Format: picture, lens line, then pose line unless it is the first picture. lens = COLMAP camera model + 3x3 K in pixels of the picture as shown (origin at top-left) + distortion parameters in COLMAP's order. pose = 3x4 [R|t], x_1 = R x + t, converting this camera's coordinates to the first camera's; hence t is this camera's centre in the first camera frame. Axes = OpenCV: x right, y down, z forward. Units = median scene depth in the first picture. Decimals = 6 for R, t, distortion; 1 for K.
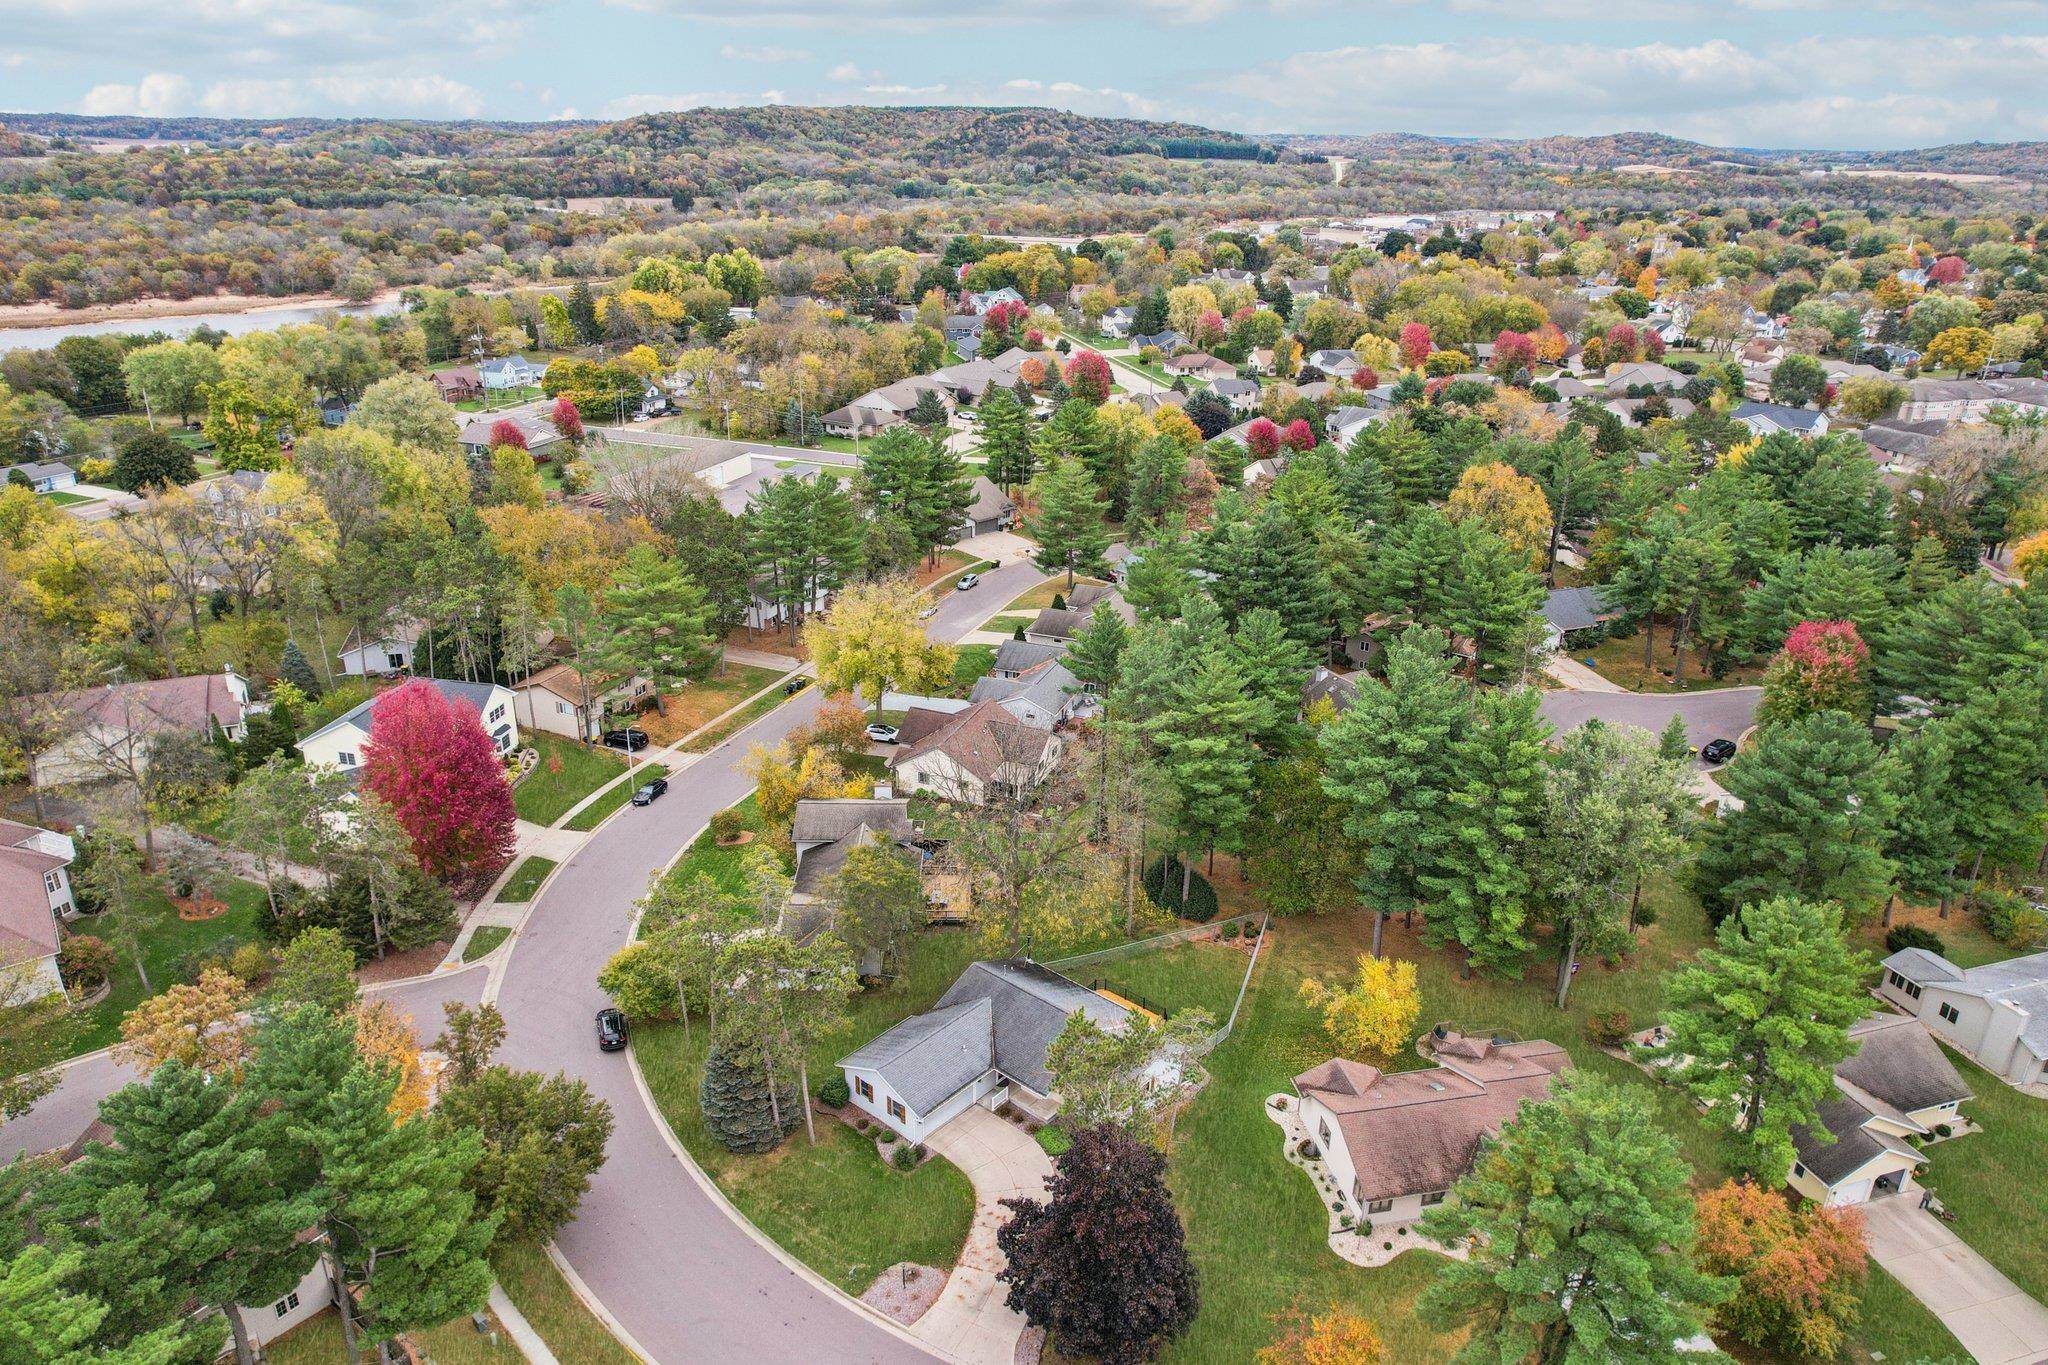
lens RADIAL K [[1343.6, 0, 1027.4], [0, 1343.6, 685.2], [0, 0, 1]] dist [-0.044964, 0.038413]
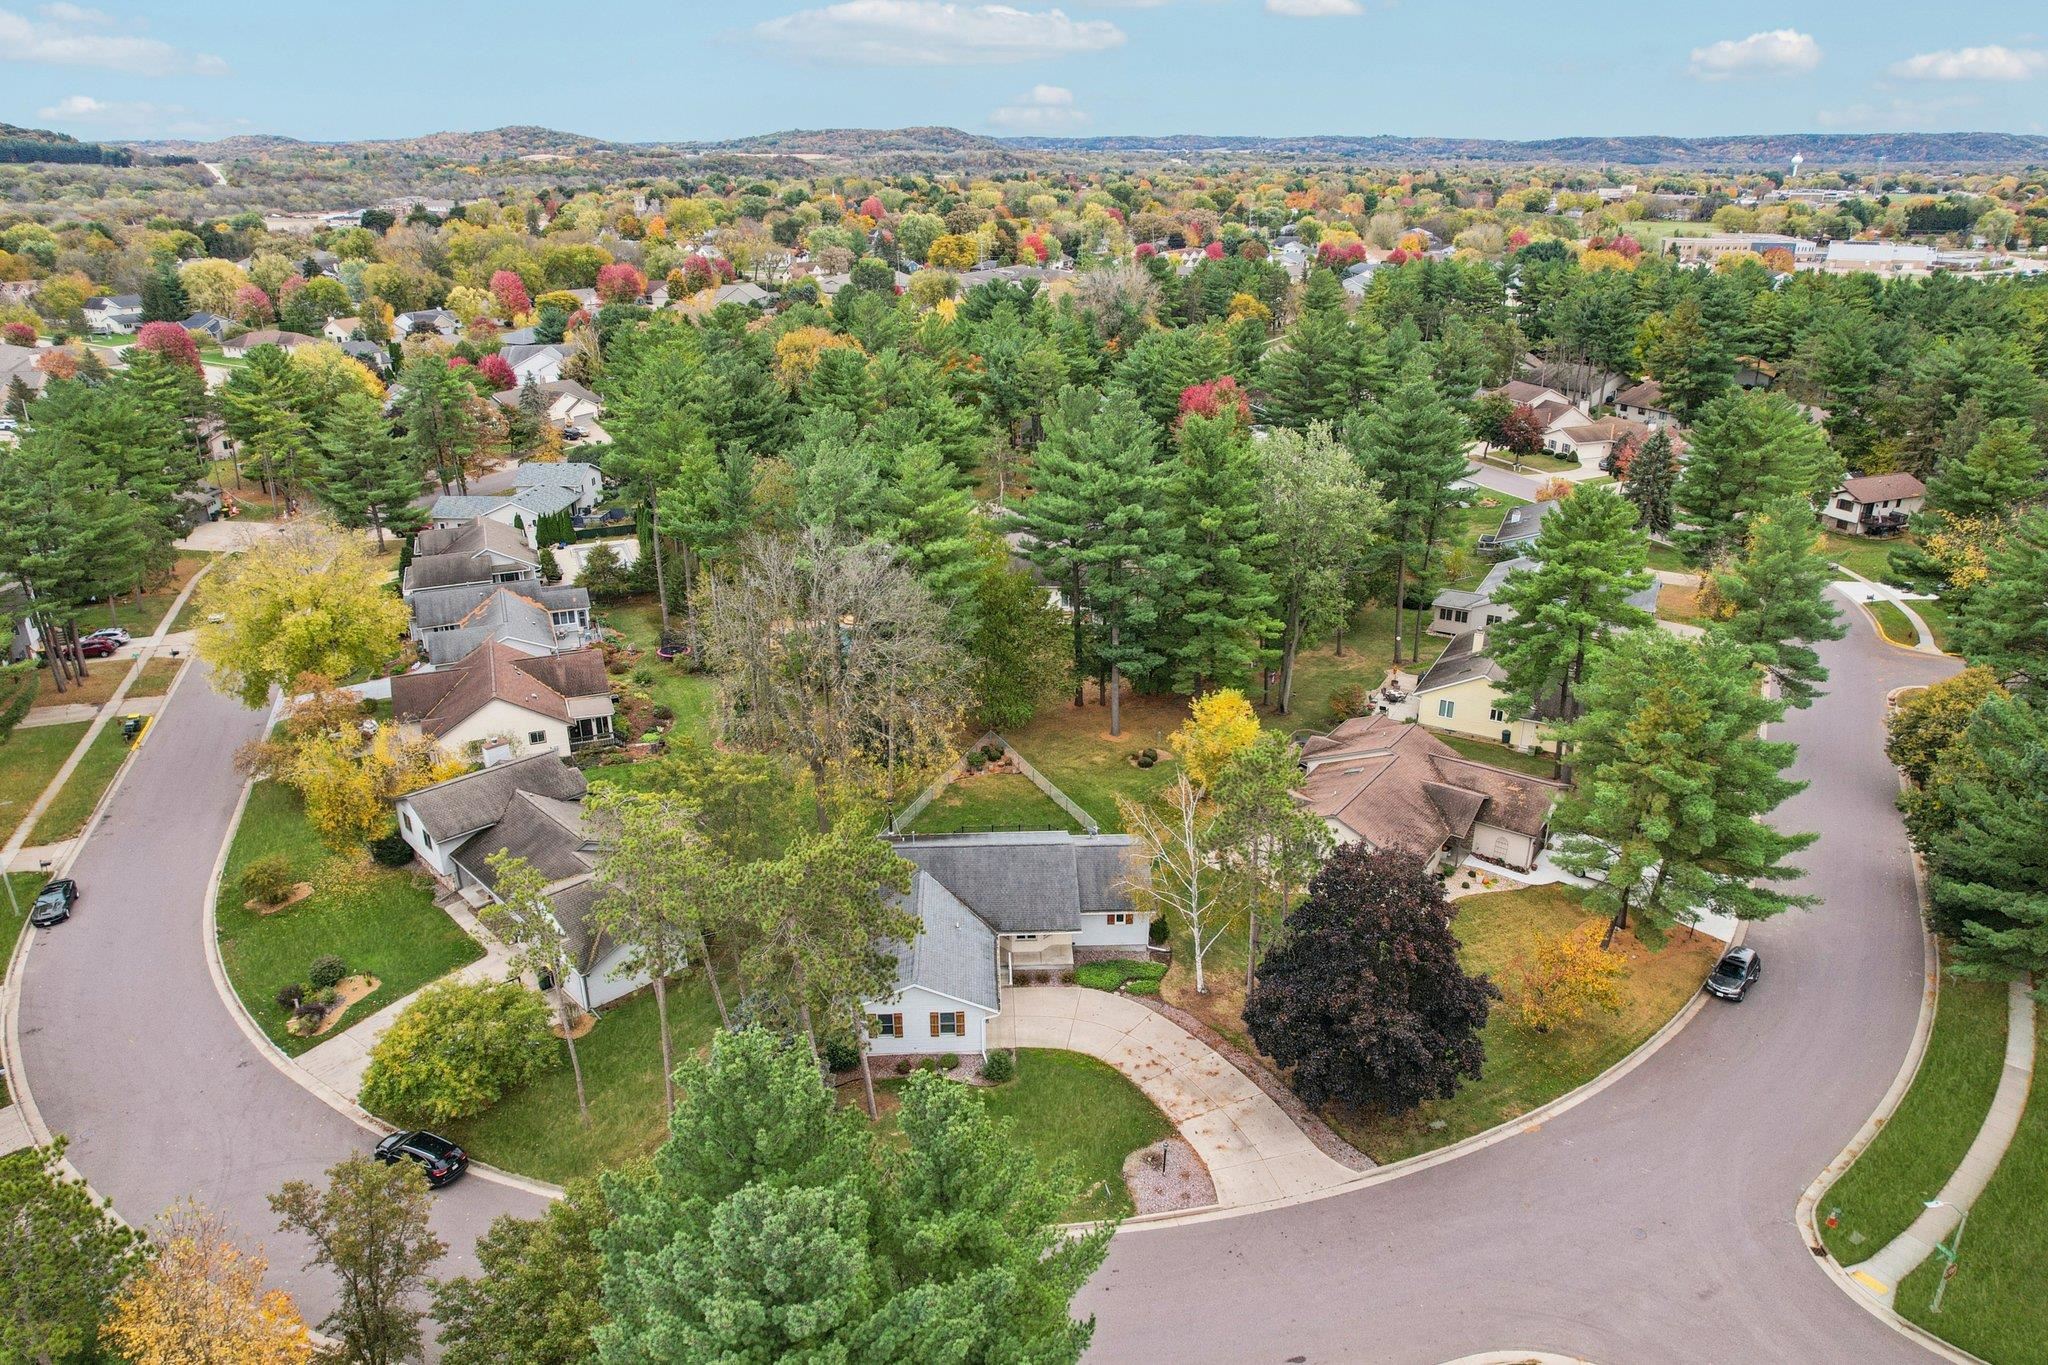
lens RADIAL K [[1343.6, 0, 1020.8], [0, 1343.6, 685.7], [0, 0, 1]] dist [-0.044964, 0.038413]
pose [[0.732687, -0.274324, 0.622829, -0.402016], [0.275077, 0.956448, 0.097668, 0.060877], [-0.622497, 0.099766, 0.776238, 0.307330]]
